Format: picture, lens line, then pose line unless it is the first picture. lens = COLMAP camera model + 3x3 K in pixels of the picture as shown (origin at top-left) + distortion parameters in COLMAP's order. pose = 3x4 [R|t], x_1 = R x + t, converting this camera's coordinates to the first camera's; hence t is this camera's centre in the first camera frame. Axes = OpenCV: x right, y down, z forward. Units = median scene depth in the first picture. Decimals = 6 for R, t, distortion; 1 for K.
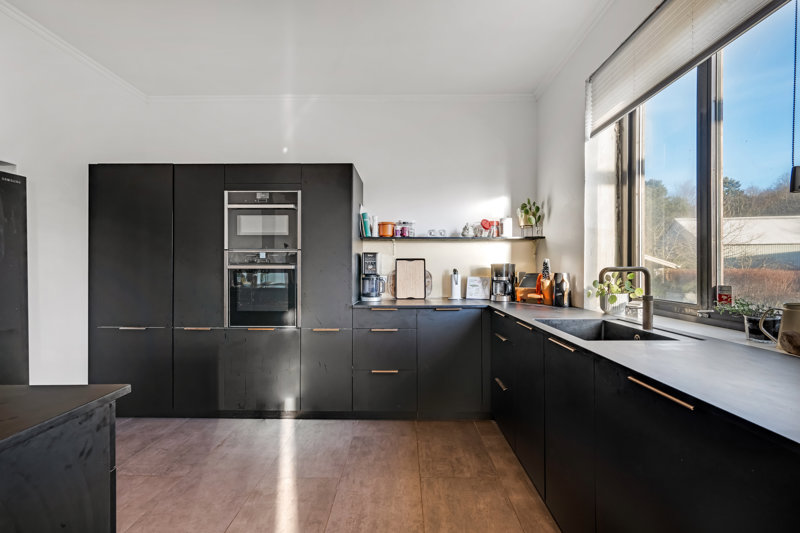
lens RADIAL K [[313.8, 0, 402.8], [0, 313.8, 269.2], [0, 0, 1]] dist [-0.000276, -0.000076]
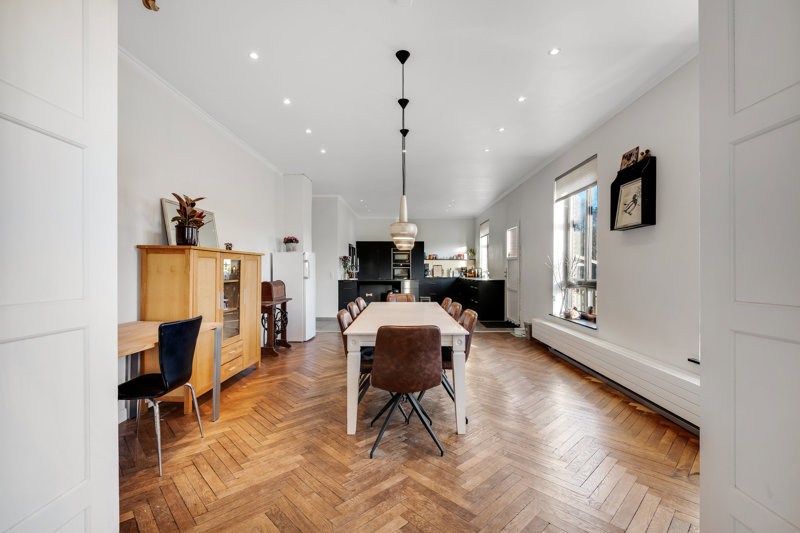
lens RADIAL K [[356.5, 0, 402.9], [0, 356.5, 268.3], [0, 0, 1]] dist [-0.002385, -0.000549]
pose [[0.999977, -0.002220, -0.006411, -0.359271], [0.002205, 0.999995, -0.002330, 0.010491], [0.006416, 0.002315, 0.999977, -3.152962]]
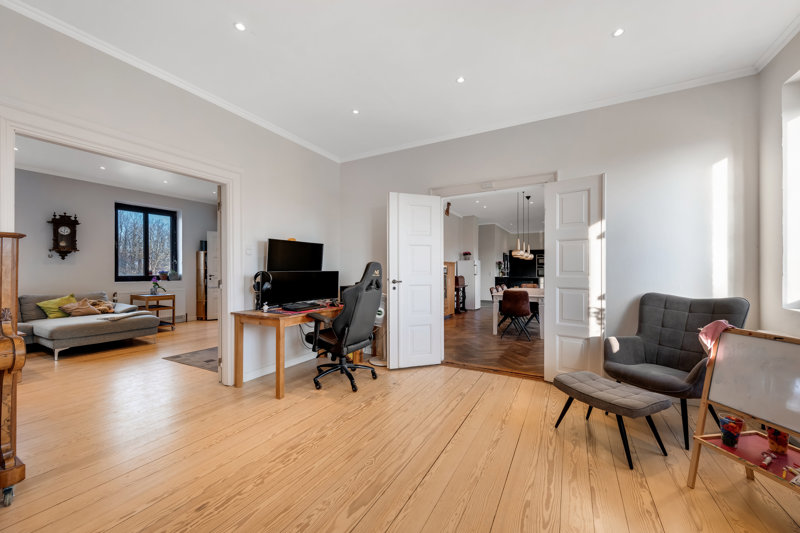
lens RADIAL K [[313.8, 0, 402.8], [0, 313.8, 269.2], [0, 0, 1]] dist [-0.000276, -0.000076]
pose [[0.882591, -0.001501, -0.470140, -0.045225], [0.000244, 0.999996, -0.002735, 0.010930], [0.470142, 0.002299, 0.882588, -4.402506]]
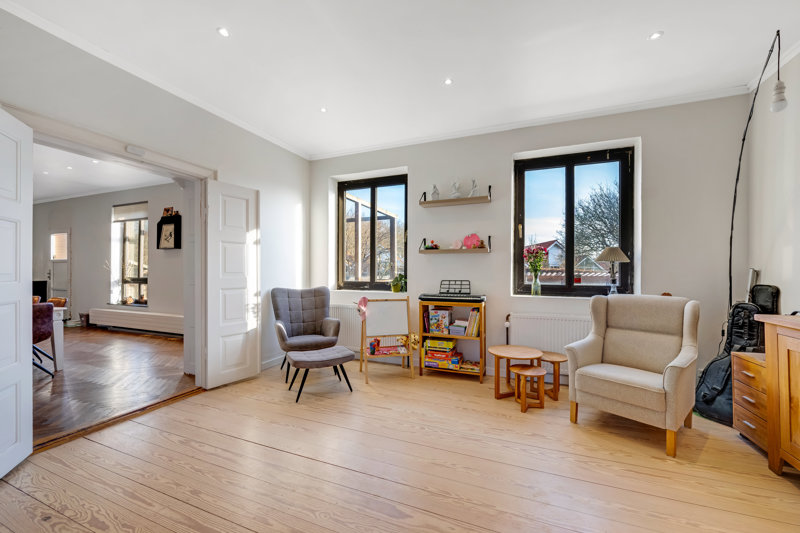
lens RADIAL K [[313.8, 0, 402.8], [0, 313.8, 269.2], [0, 0, 1]] dist [-0.000276, -0.000076]
pose [[0.372457, -0.001492, 0.928048, -0.938495], [0.001209, 0.999999, 0.001123, 0.002710], [-0.928049, 0.000704, 0.372458, -4.147447]]
